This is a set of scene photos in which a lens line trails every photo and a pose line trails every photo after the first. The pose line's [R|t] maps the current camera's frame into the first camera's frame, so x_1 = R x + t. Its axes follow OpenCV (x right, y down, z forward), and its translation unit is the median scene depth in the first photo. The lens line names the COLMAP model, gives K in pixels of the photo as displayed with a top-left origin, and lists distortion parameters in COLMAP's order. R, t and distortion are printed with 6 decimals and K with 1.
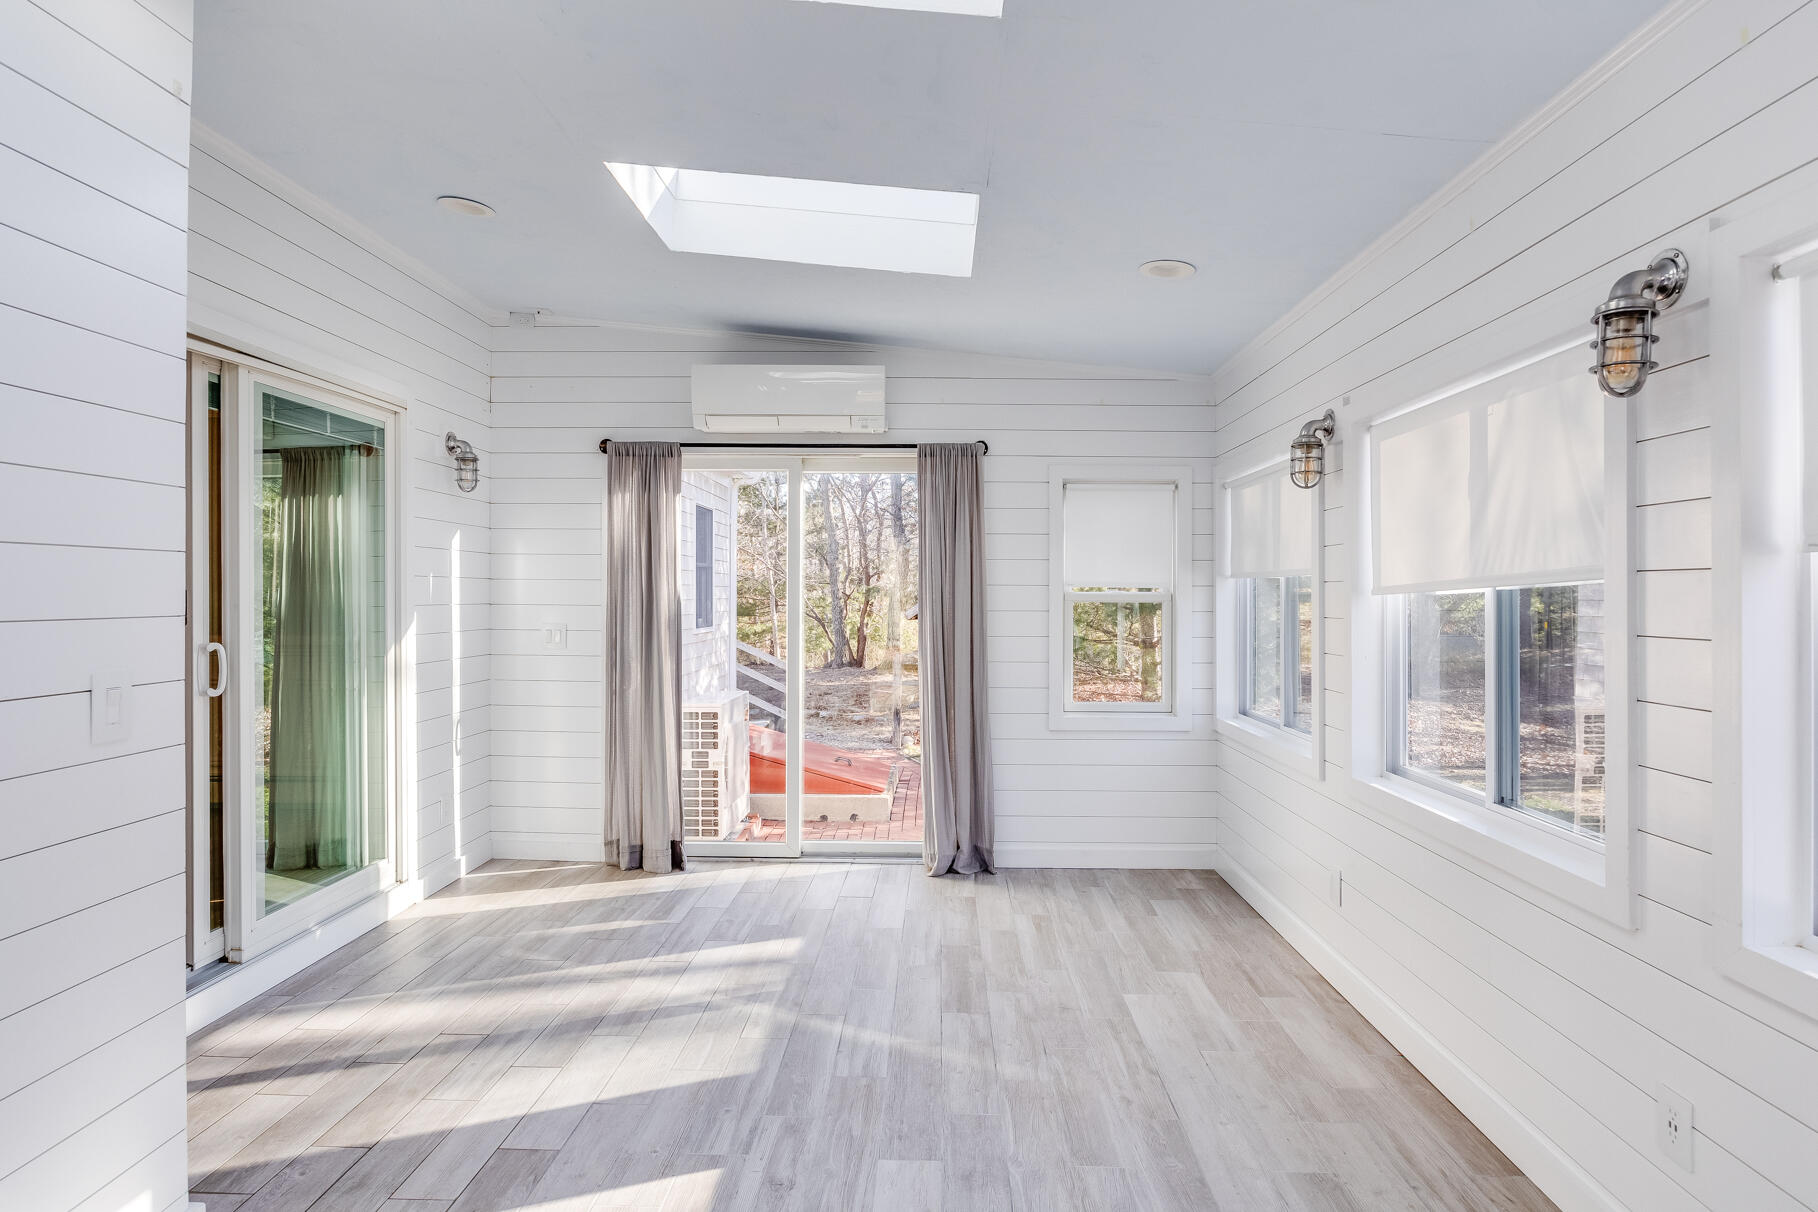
lens RADIAL K [[947.6, 0, 919.1], [0, 947.6, 588.9], [0, 0, 1]] dist [-0.004777, -0.000957]
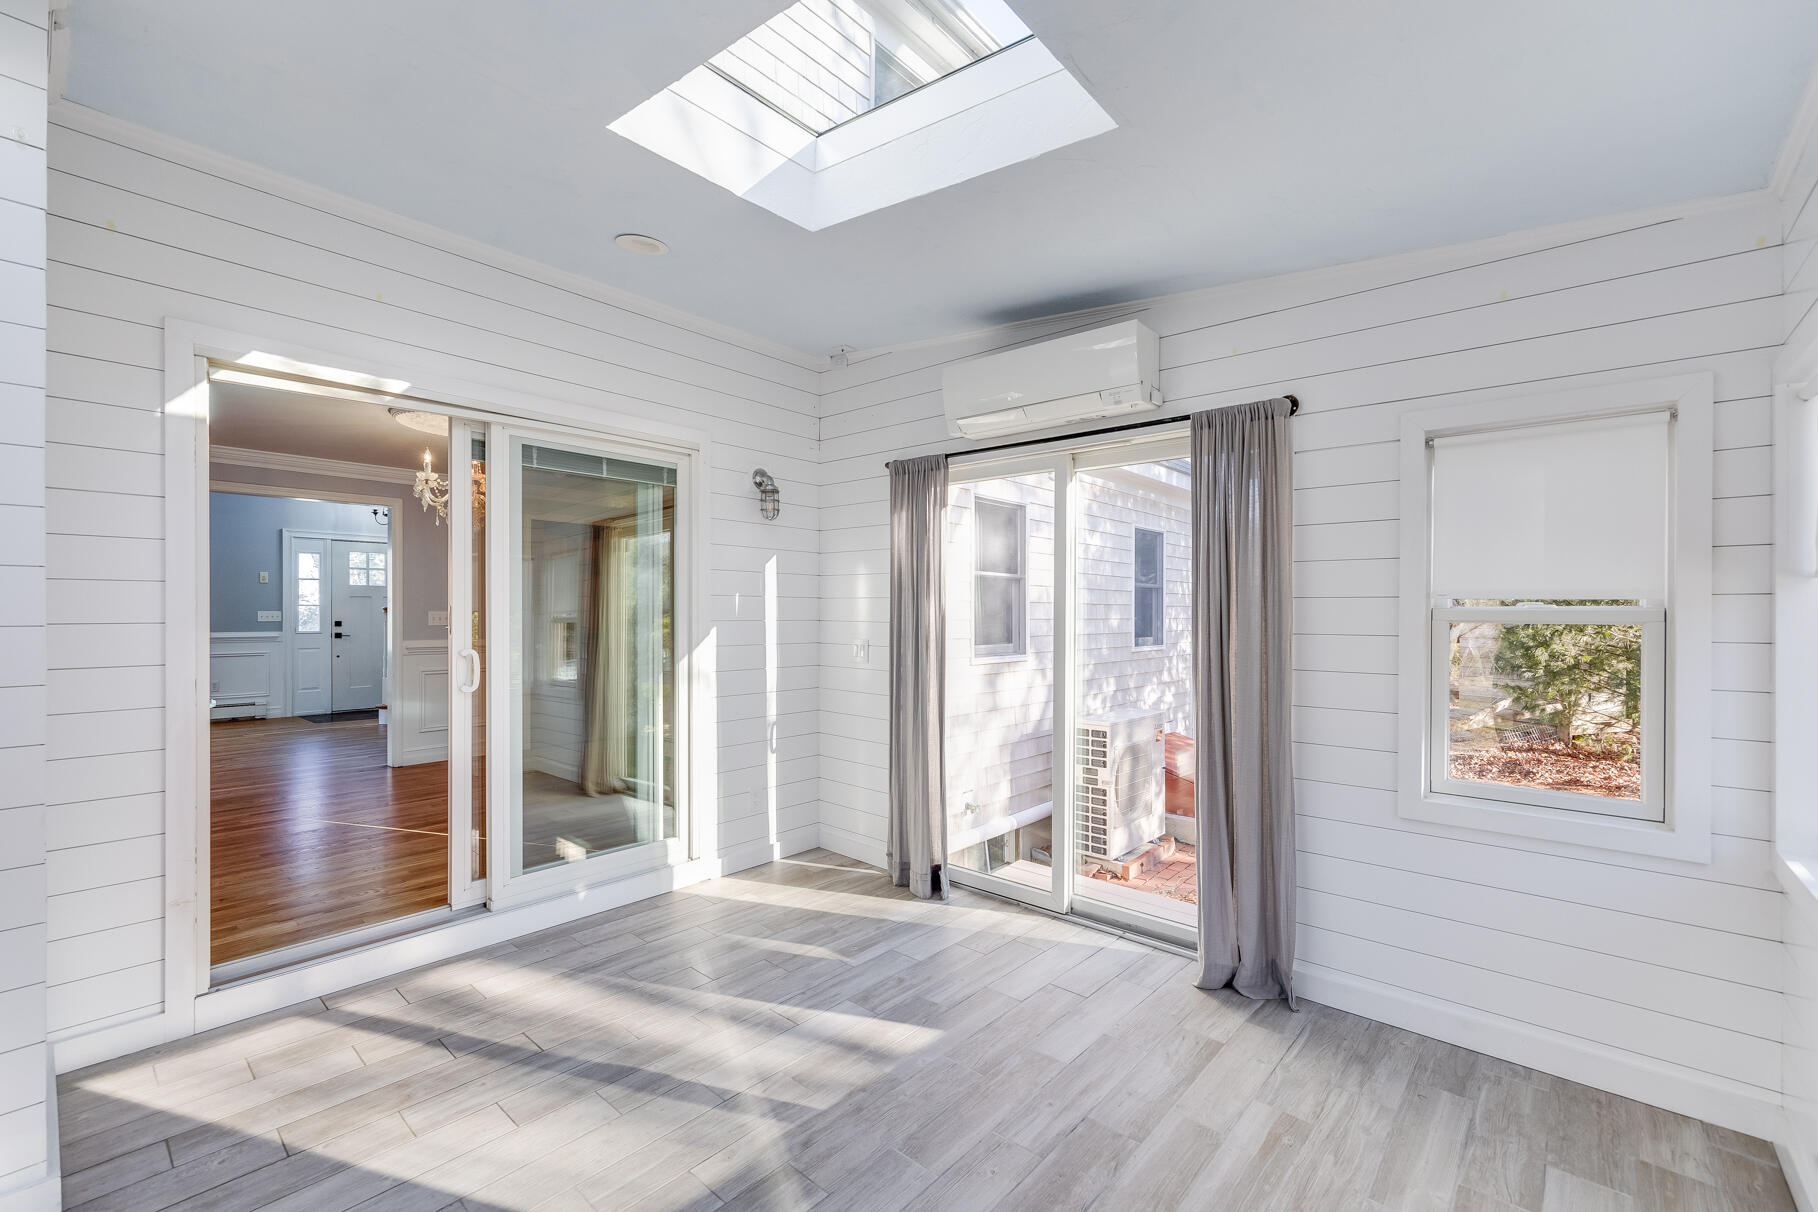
lens RADIAL K [[754.9, 0, 935.5], [0, 754.9, 614.6], [0, 0, 1]] dist [0.001999, 0.000687]
pose [[0.770887, 0.000788, -0.636972, 0.261256], [0.001866, 0.999992, 0.003494, 0.007095], [0.636970, -0.003882, 0.770879, 0.458330]]
